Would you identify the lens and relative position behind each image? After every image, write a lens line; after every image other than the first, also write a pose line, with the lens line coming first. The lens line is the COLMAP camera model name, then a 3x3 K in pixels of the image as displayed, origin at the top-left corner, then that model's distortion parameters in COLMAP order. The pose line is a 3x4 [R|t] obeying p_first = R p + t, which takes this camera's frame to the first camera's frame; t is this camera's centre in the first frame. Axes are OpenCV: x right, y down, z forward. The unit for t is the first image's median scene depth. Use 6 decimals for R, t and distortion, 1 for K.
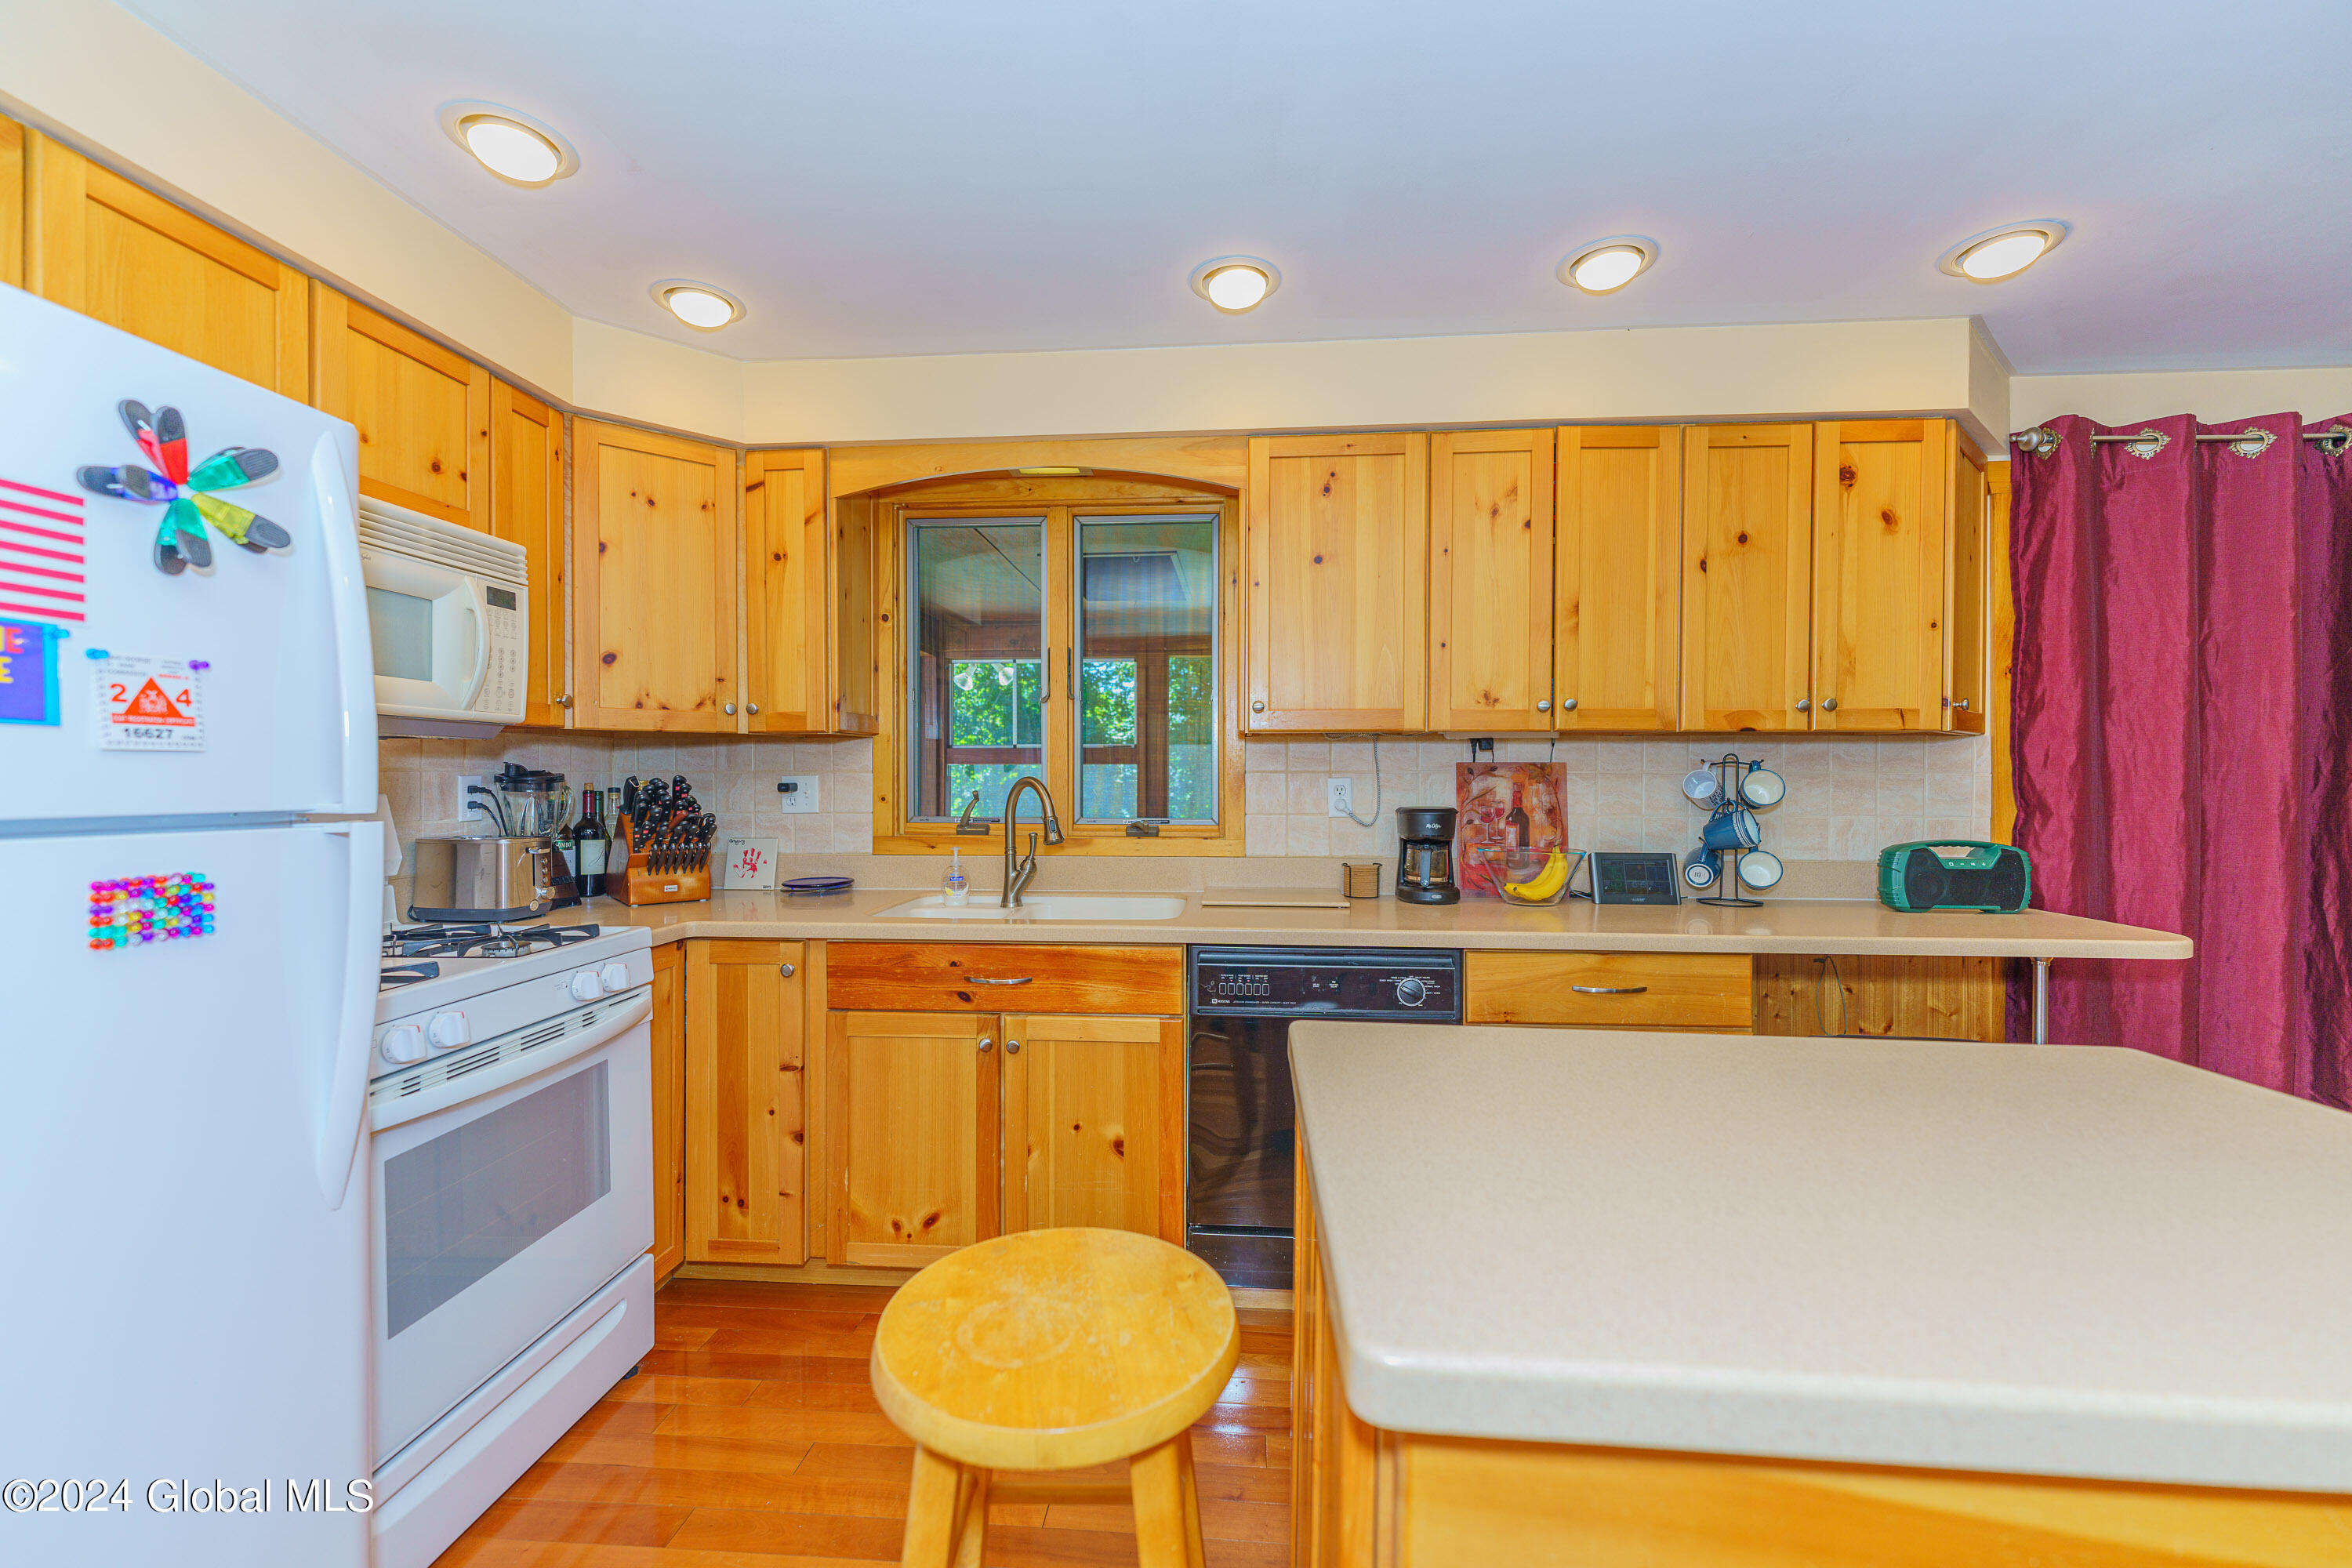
lens RADIAL K [[935.5, 0, 1172.7], [0, 935.5, 779.7], [0, 0, 1]] dist [0.001998, -0.000501]
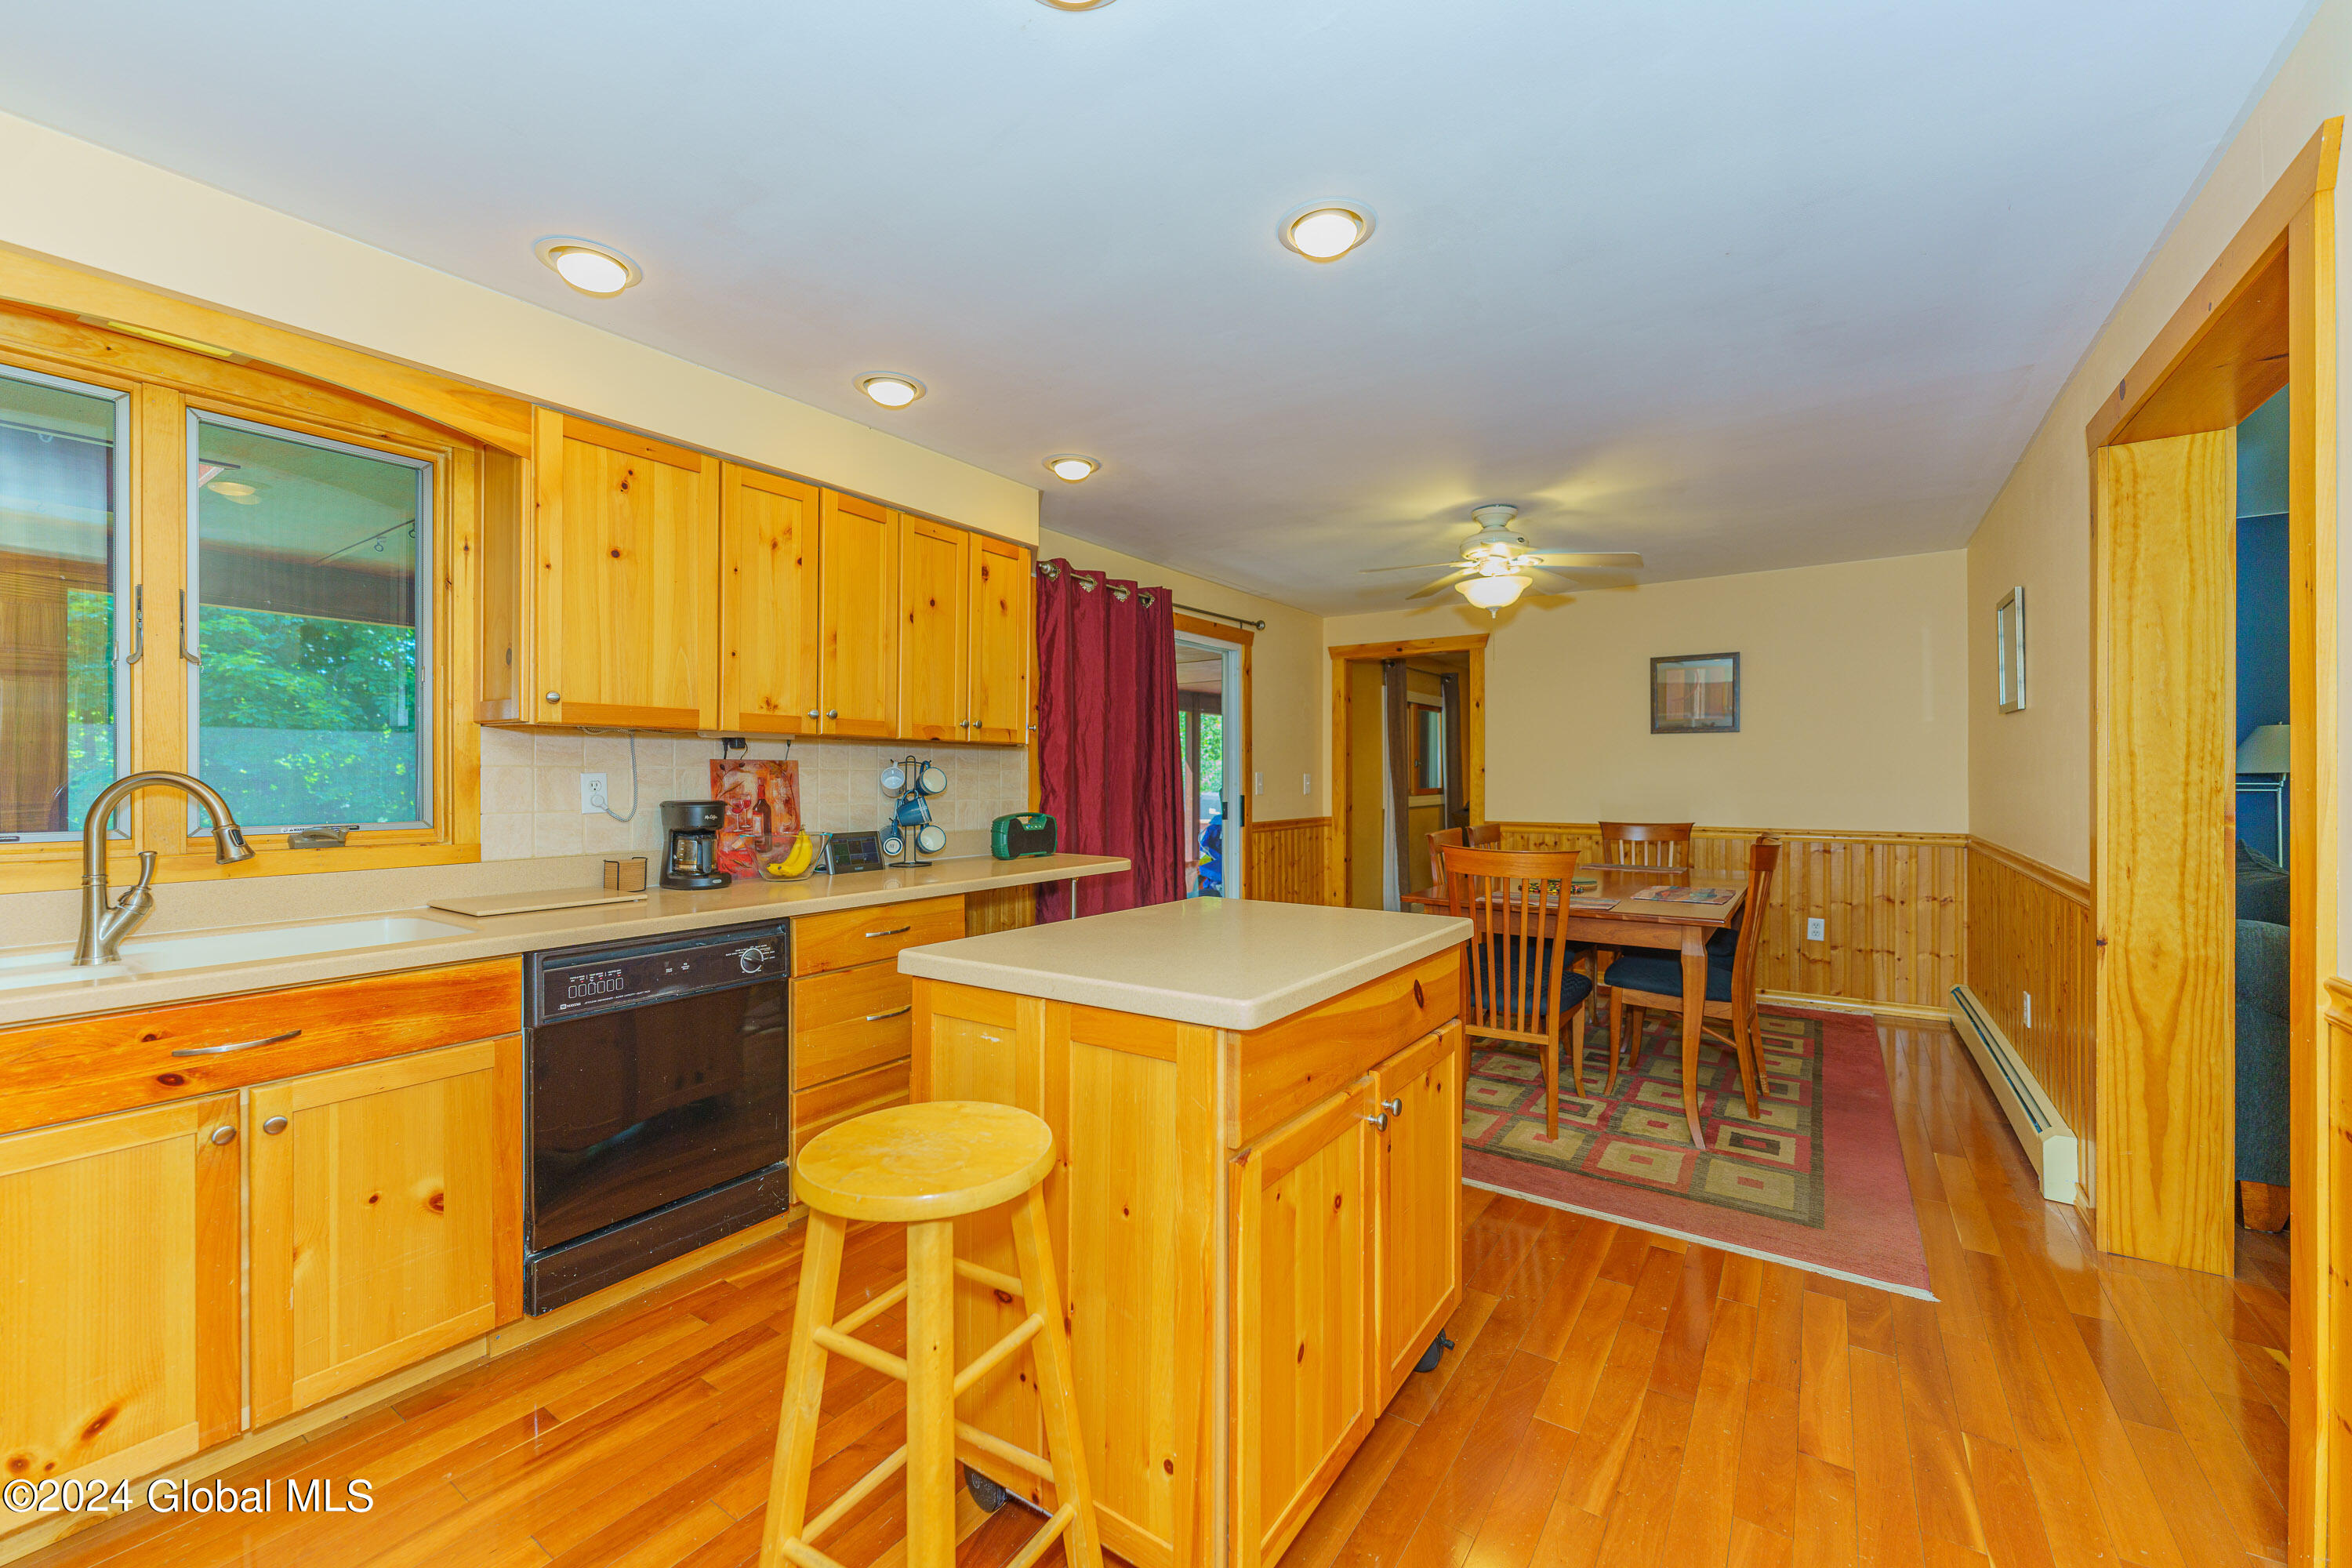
lens RADIAL K [[935.5, 0, 1172.7], [0, 935.5, 779.7], [0, 0, 1]] dist [0.001998, -0.000501]
pose [[0.498639, -0.004527, 0.866798, -0.411544], [0.002125, 0.999990, 0.004000, 0.002674], [-0.866807, -0.000152, 0.498644, -0.011257]]
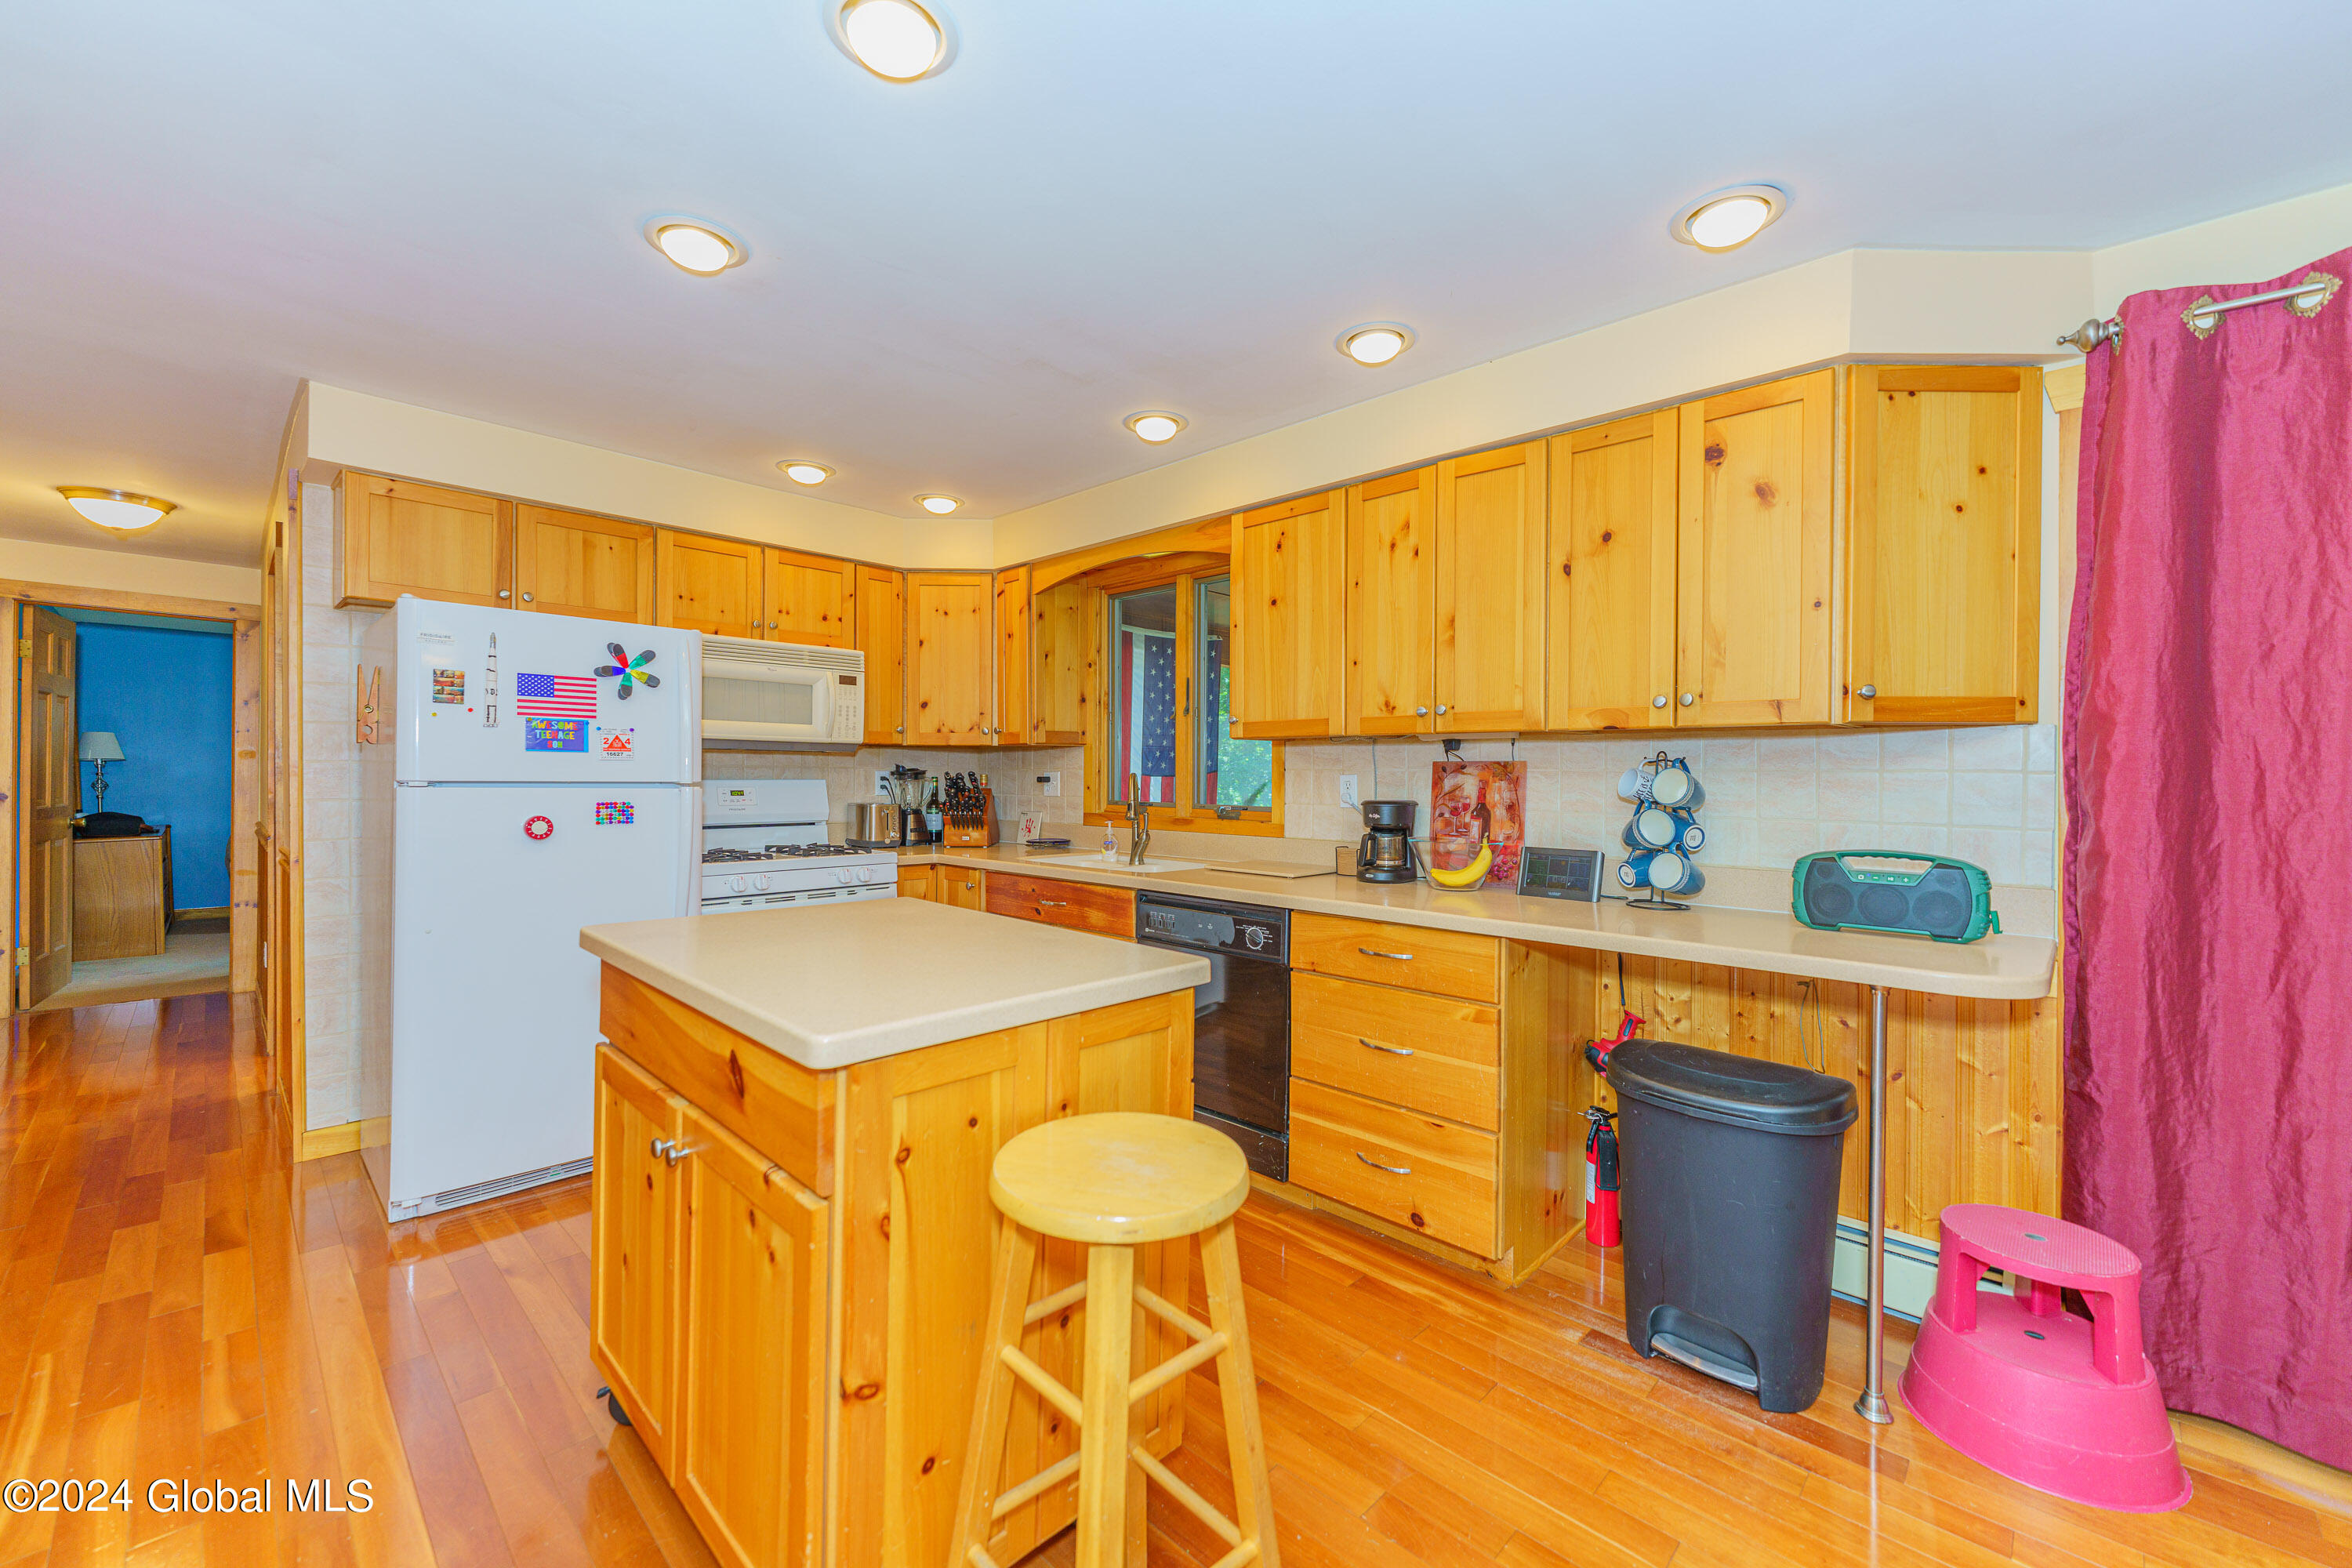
lens RADIAL K [[935.5, 0, 1172.7], [0, 935.5, 779.7], [0, 0, 1]] dist [0.001998, -0.000501]
pose [[0.772230, 0.007901, -0.635294, 0.853552], [-0.008852, 0.999959, 0.001676, 0.004610], [0.635281, 0.004329, 0.772269, -0.066211]]
